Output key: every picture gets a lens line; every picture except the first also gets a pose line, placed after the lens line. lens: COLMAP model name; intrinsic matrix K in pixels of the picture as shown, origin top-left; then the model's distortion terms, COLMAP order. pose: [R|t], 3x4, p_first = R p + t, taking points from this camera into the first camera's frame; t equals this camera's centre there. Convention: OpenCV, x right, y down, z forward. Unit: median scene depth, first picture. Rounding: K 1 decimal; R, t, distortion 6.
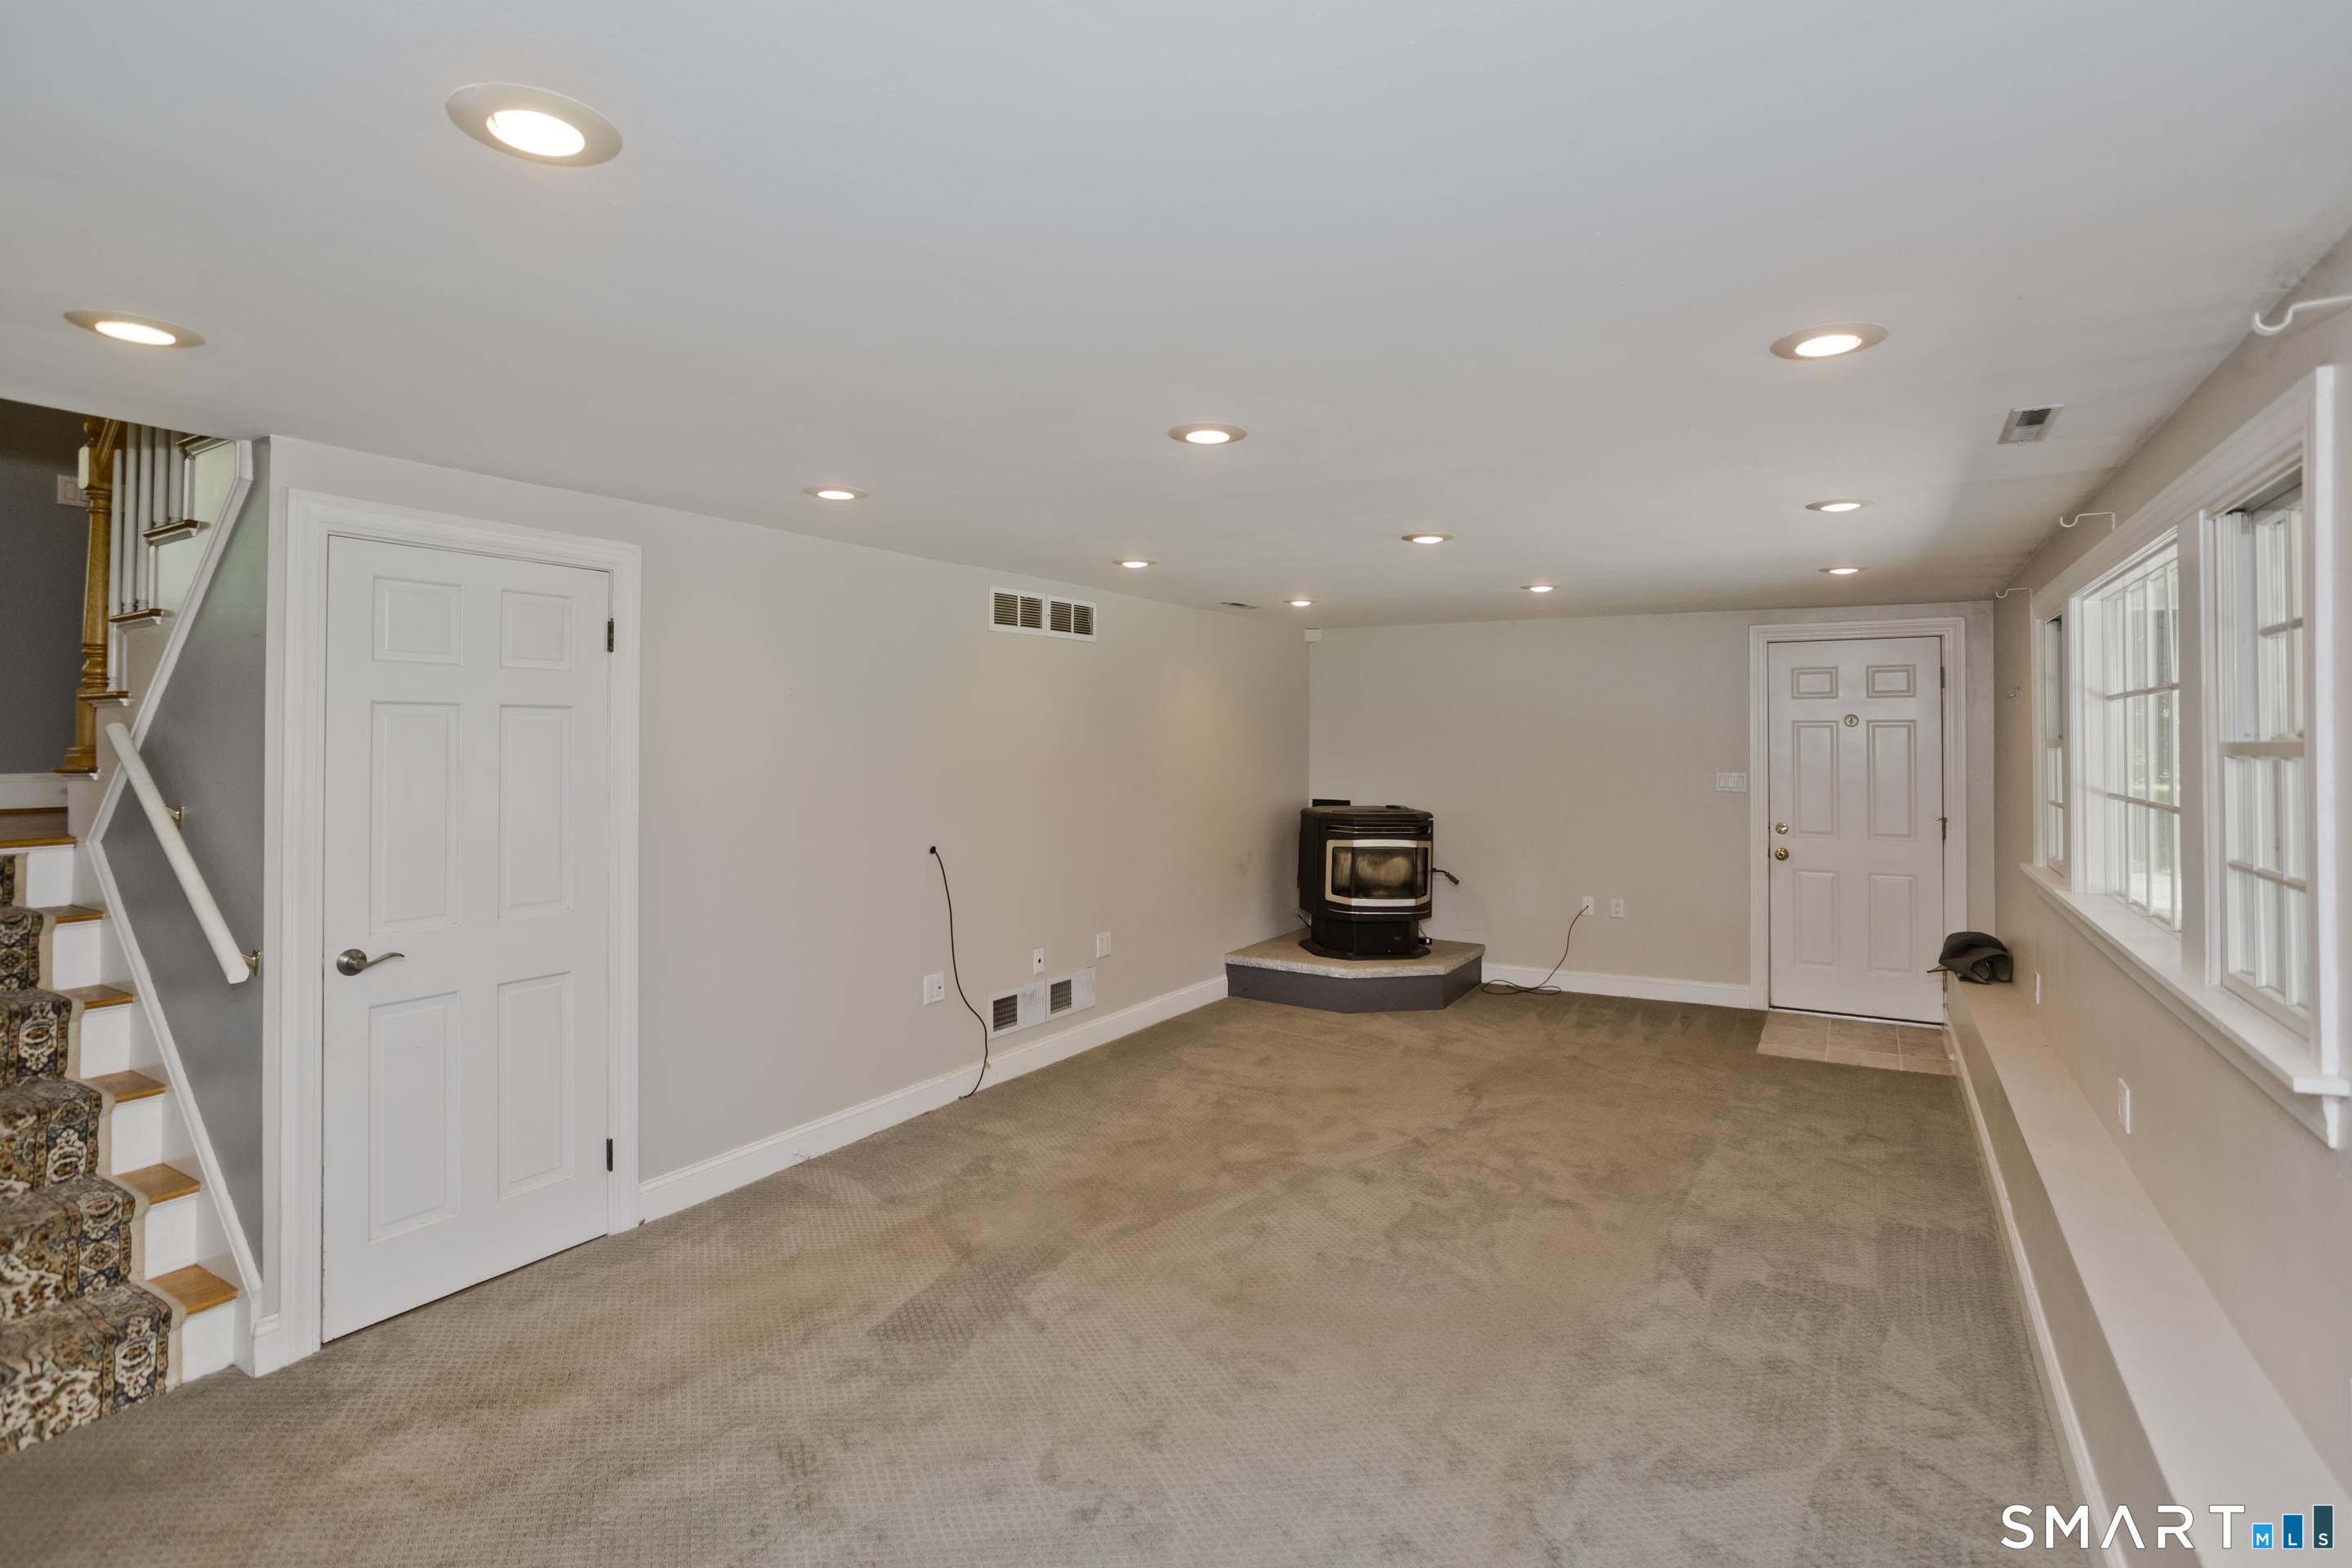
lens RADIAL K [[1167.1, 0, 1150.3], [0, 1167.1, 771.9], [0, 0, 1]] dist [-0.030024, 0.012713]
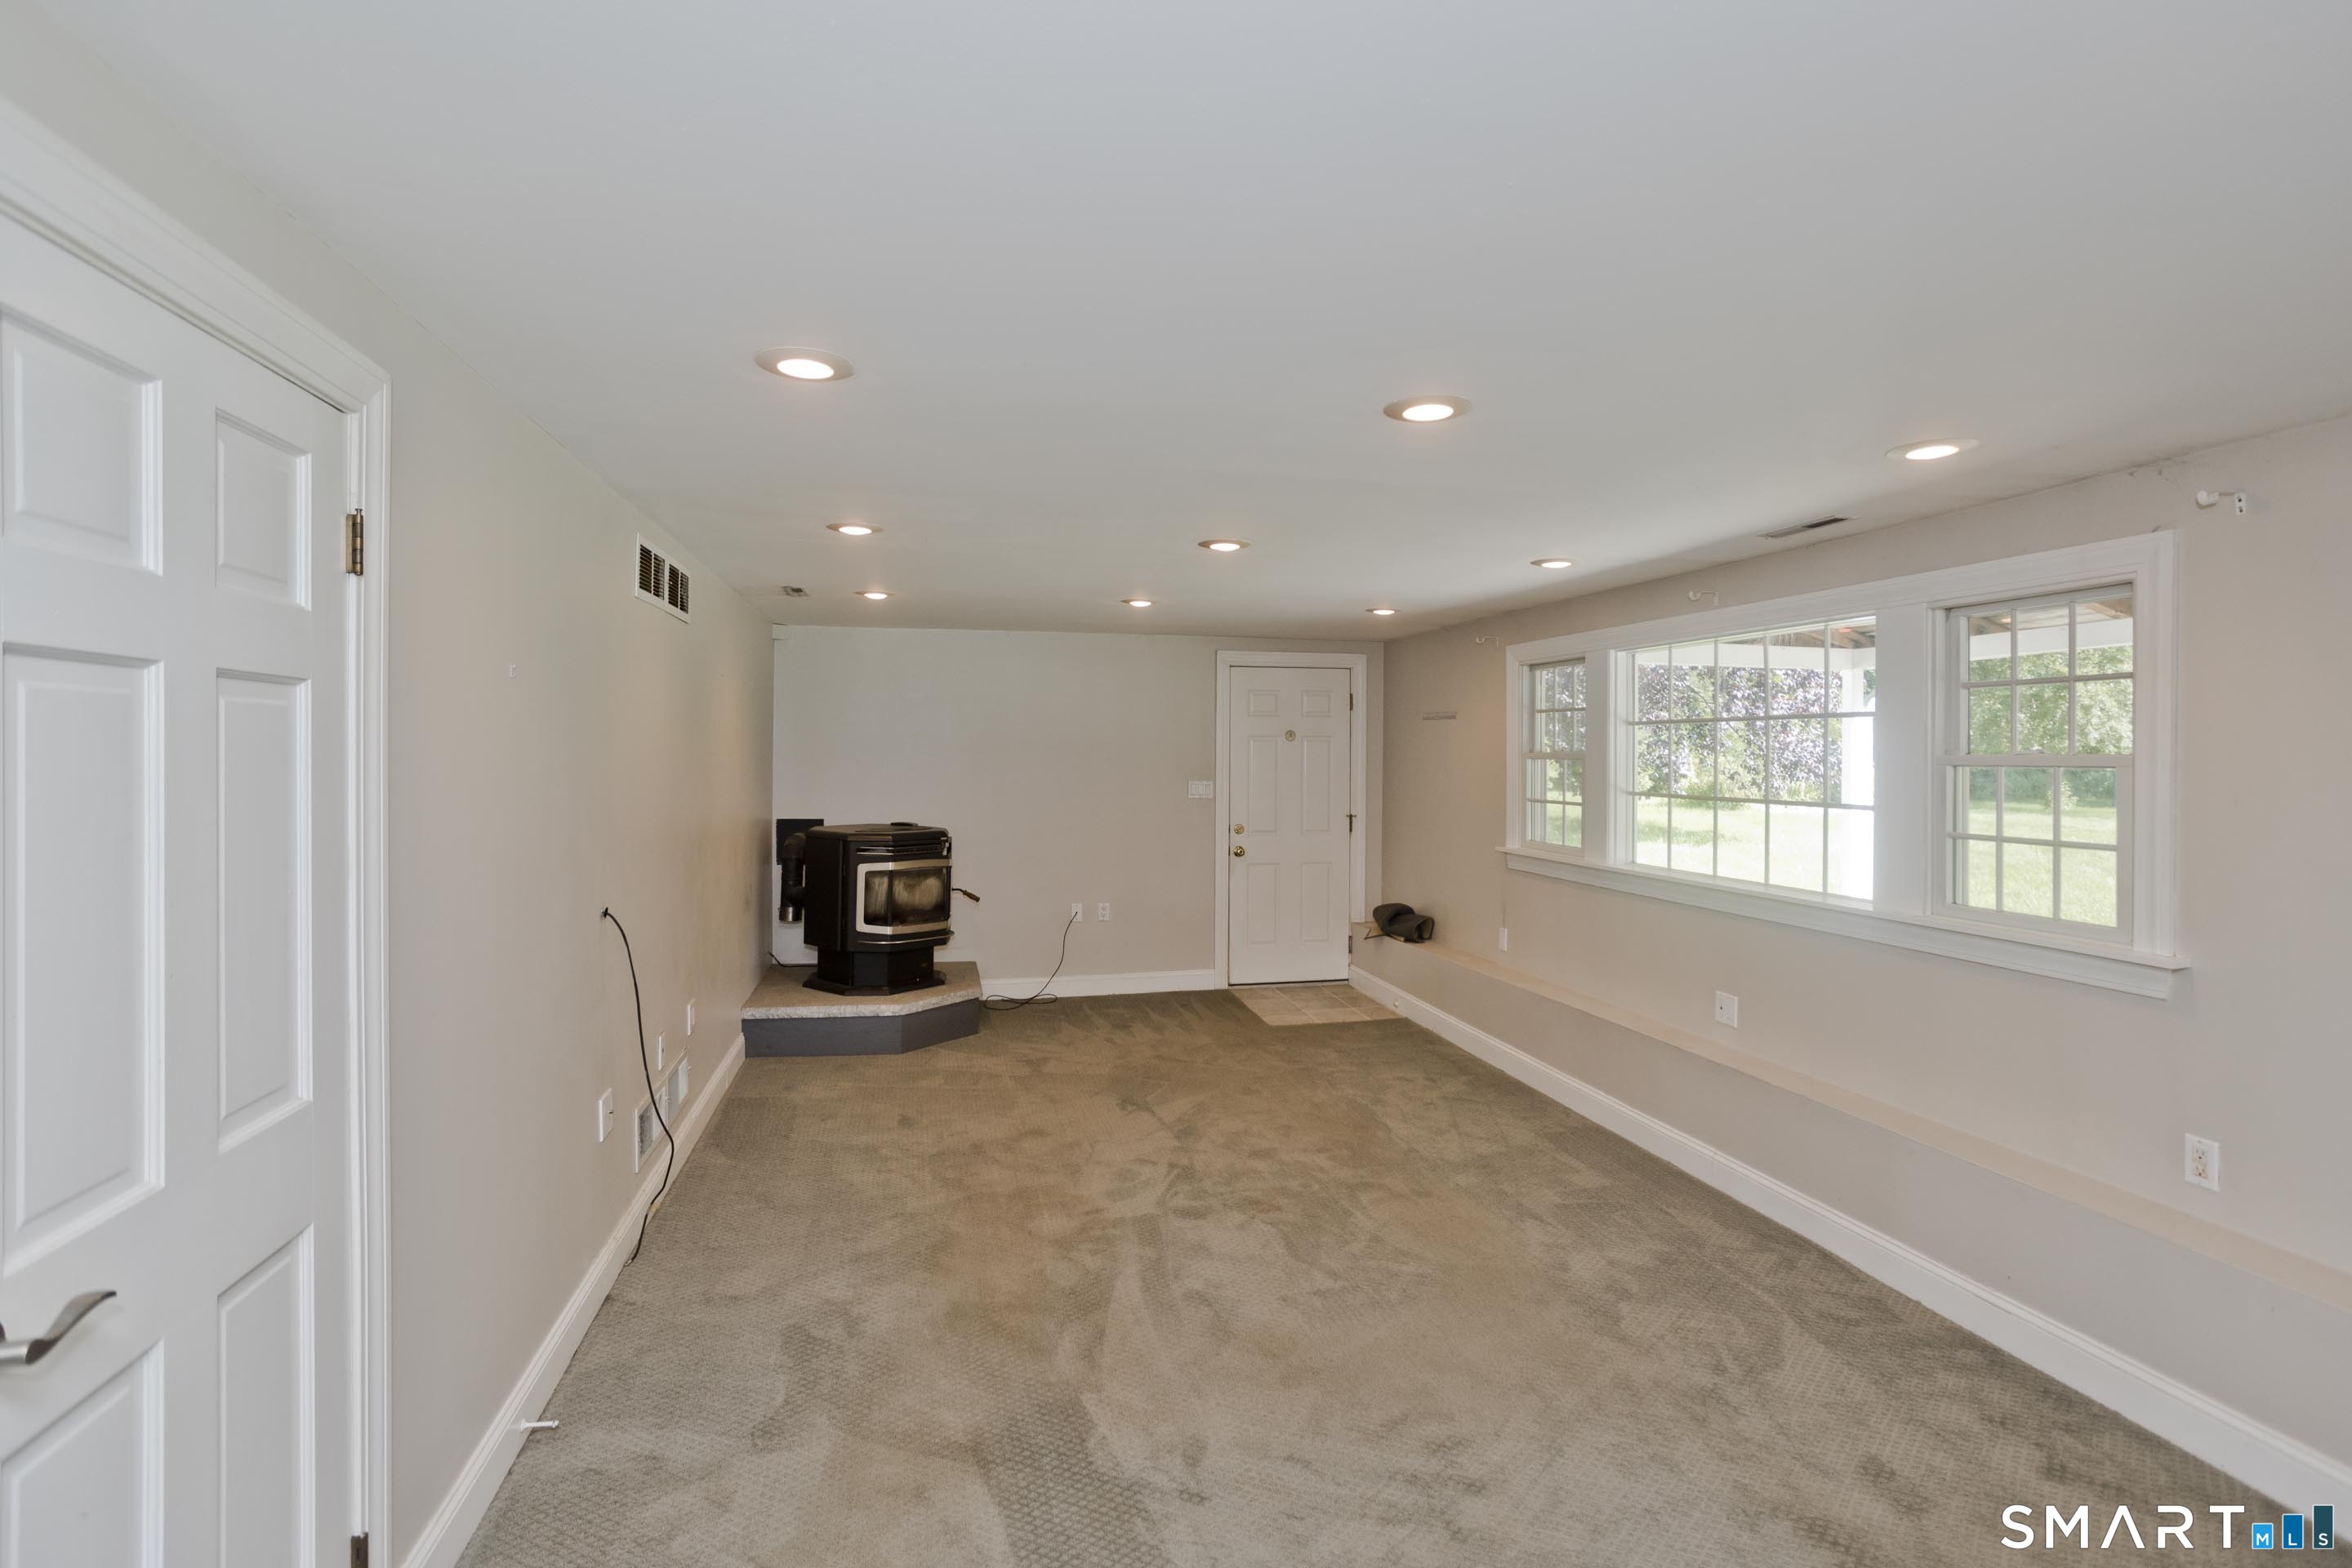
lens RADIAL K [[1167.1, 0, 1156.4], [0, 1167.1, 777.3], [0, 0, 1]] dist [-0.030024, 0.012713]
pose [[0.723244, -0.012536, 0.690478, -0.409936], [0.016404, 0.999865, 0.000970, -0.006672], [-0.690397, 0.010625, 0.723352, 0.279063]]
